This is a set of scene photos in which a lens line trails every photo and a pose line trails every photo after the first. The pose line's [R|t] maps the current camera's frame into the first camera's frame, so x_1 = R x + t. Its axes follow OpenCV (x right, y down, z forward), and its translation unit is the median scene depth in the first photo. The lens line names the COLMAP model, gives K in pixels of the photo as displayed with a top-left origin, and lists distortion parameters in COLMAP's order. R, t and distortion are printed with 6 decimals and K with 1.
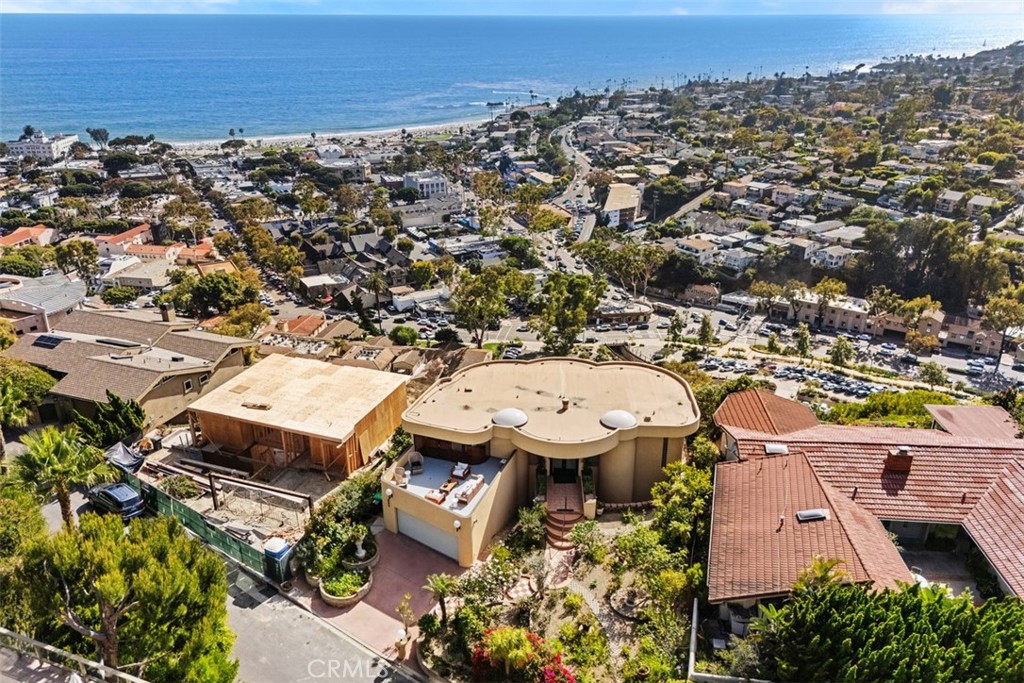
lens RADIAL K [[714.3, 0, 496.8], [0, 714.3, 319.6], [0, 0, 1]] dist [0.030421, -0.003870]
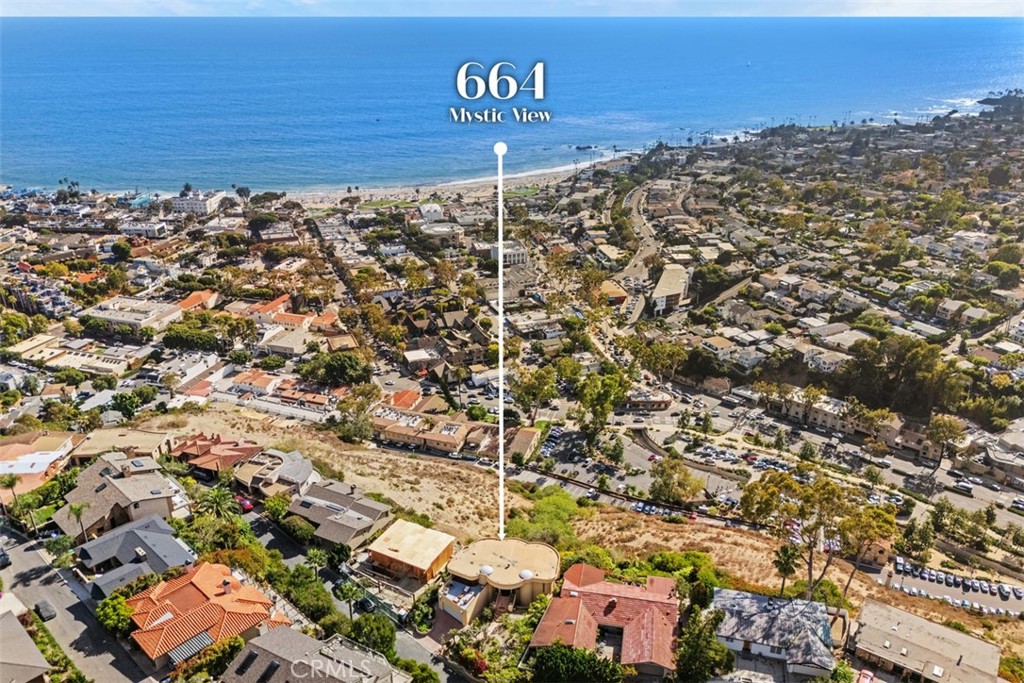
lens RADIAL K [[701.3, 0, 512.0], [0, 701.3, 341.5], [0, 0, 1]] dist [0.057866, -0.054242]
pose [[0.993308, 0.052848, -0.102691, 0.046296], [-0.050383, 0.998380, 0.026453, -0.108445], [0.103923, -0.021102, 0.994361, -0.220445]]
